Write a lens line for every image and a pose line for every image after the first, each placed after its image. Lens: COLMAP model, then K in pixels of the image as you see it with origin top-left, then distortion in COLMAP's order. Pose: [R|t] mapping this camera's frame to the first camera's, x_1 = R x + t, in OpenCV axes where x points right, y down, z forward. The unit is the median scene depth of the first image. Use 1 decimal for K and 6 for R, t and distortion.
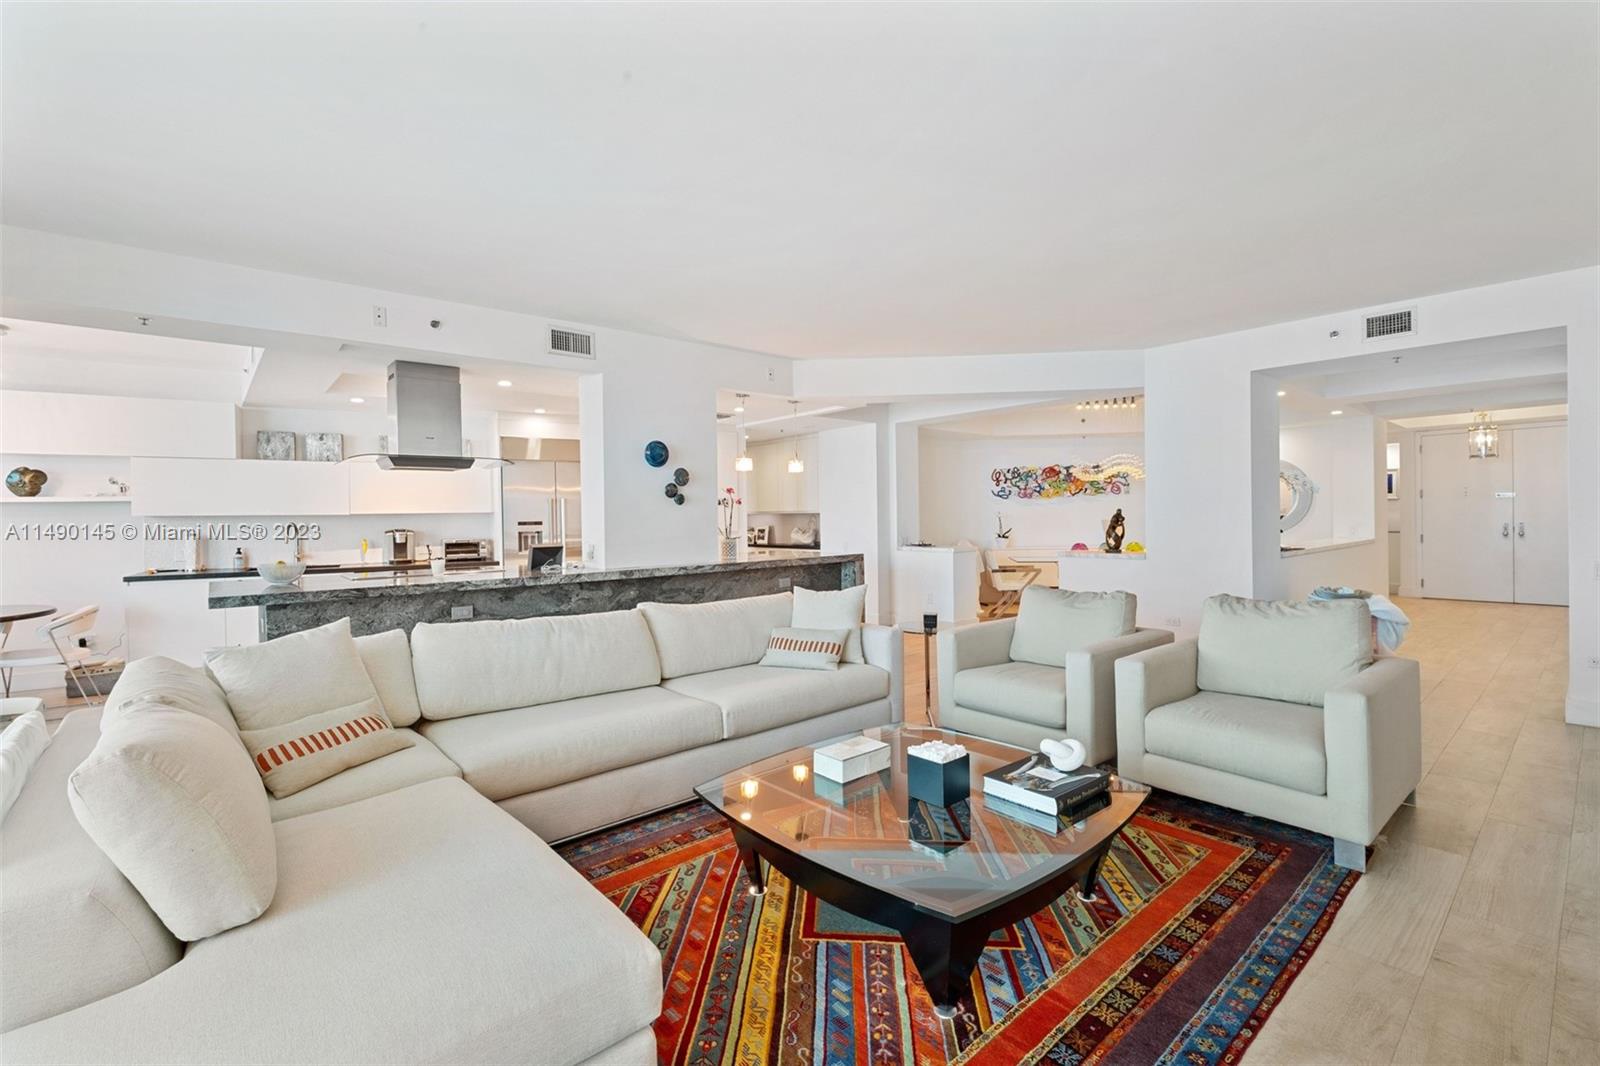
lens RADIAL K [[705.1, 0, 799.2], [0, 705.1, 523.3], [0, 0, 1]] dist [0.001606, -0.005087]
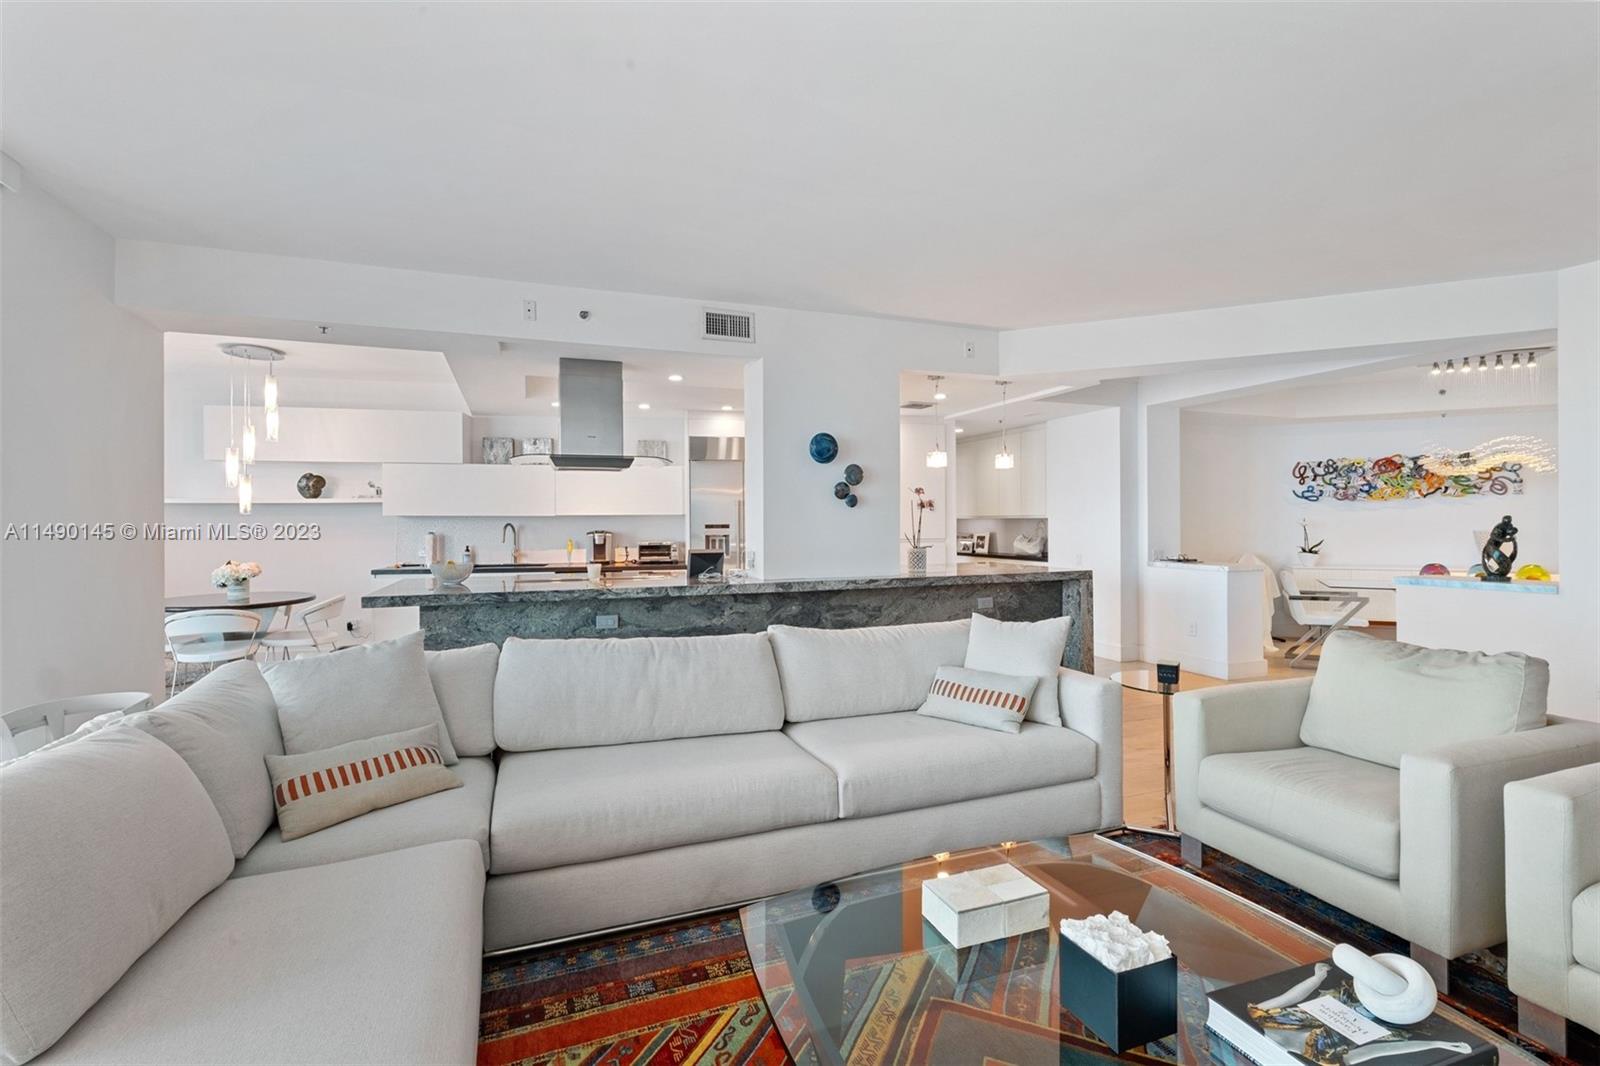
lens RADIAL K [[705.1, 0, 806.5], [0, 705.1, 520.6], [0, 0, 1]] dist [0.001606, -0.005087]
pose [[0.938503, 0.009584, -0.345138, 0.075593], [-0.012622, 0.999899, -0.006558, -0.003757], [0.345041, 0.010511, 0.938529, 0.182560]]
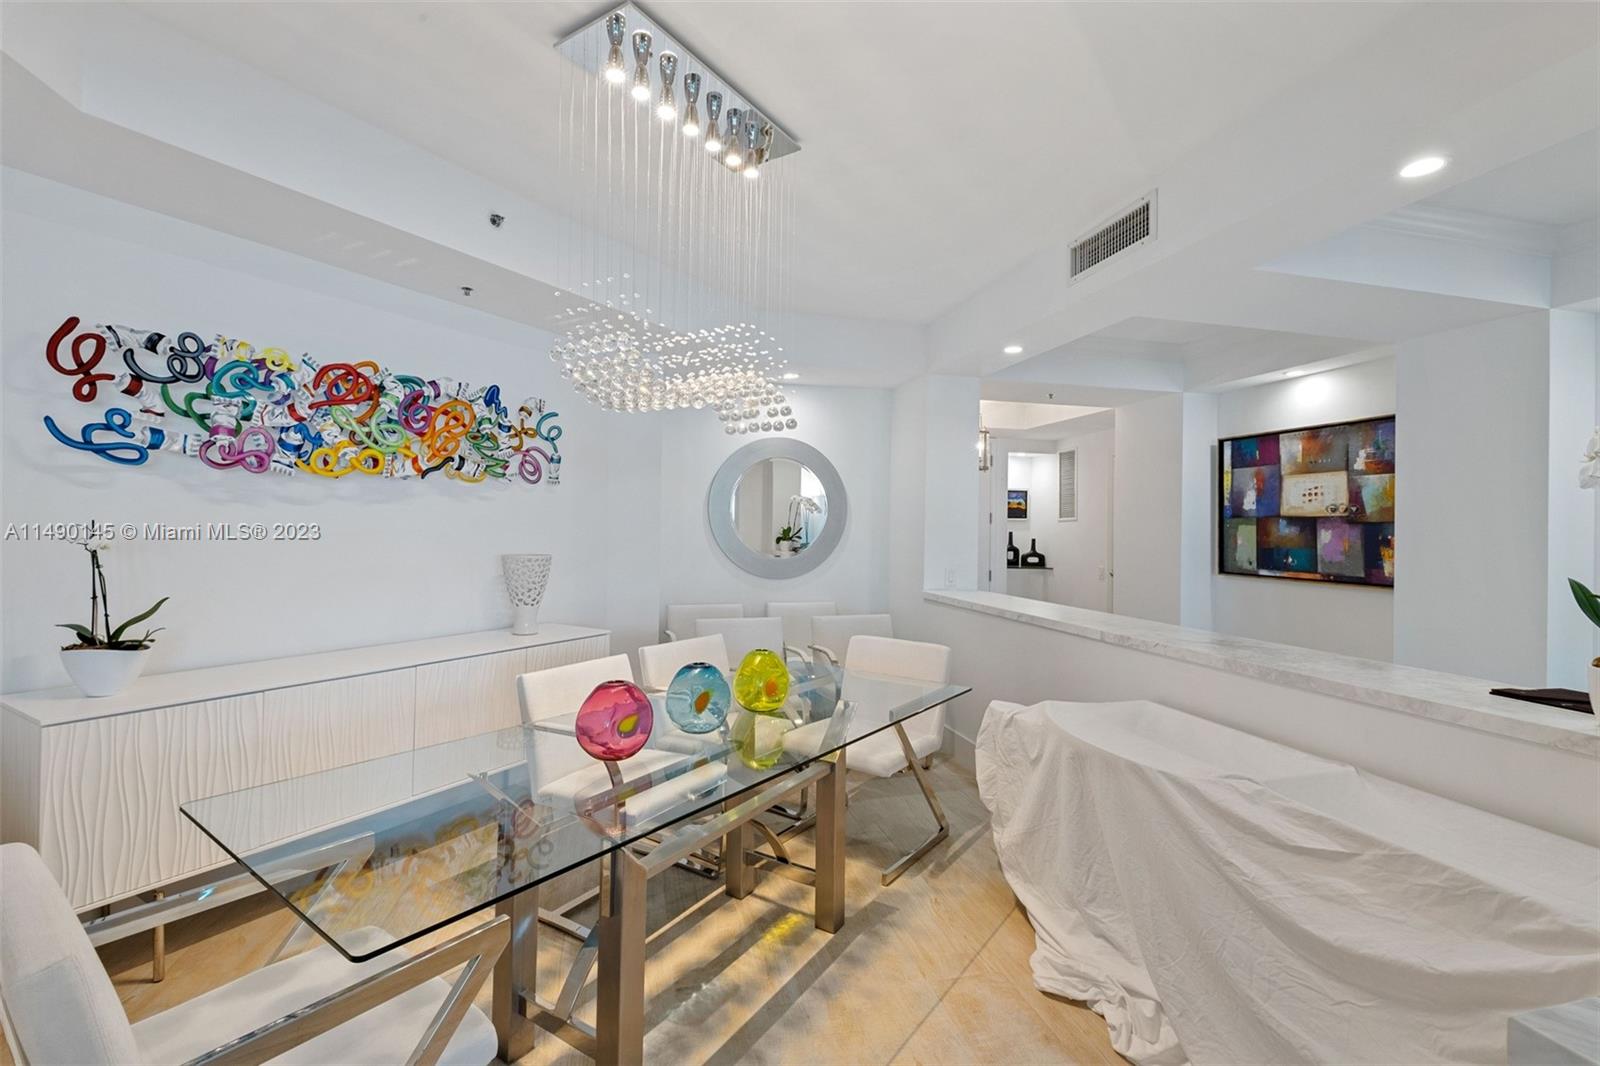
lens RADIAL K [[705.1, 0, 798.6], [0, 705.1, 520.0], [0, 0, 1]] dist [0.001606, -0.005087]
pose [[0.452772, 0.034074, 0.890975, 0.341637], [-0.012202, 0.999413, -0.032021, -0.022618], [-0.891543, 0.003627, 0.452922, 1.270899]]
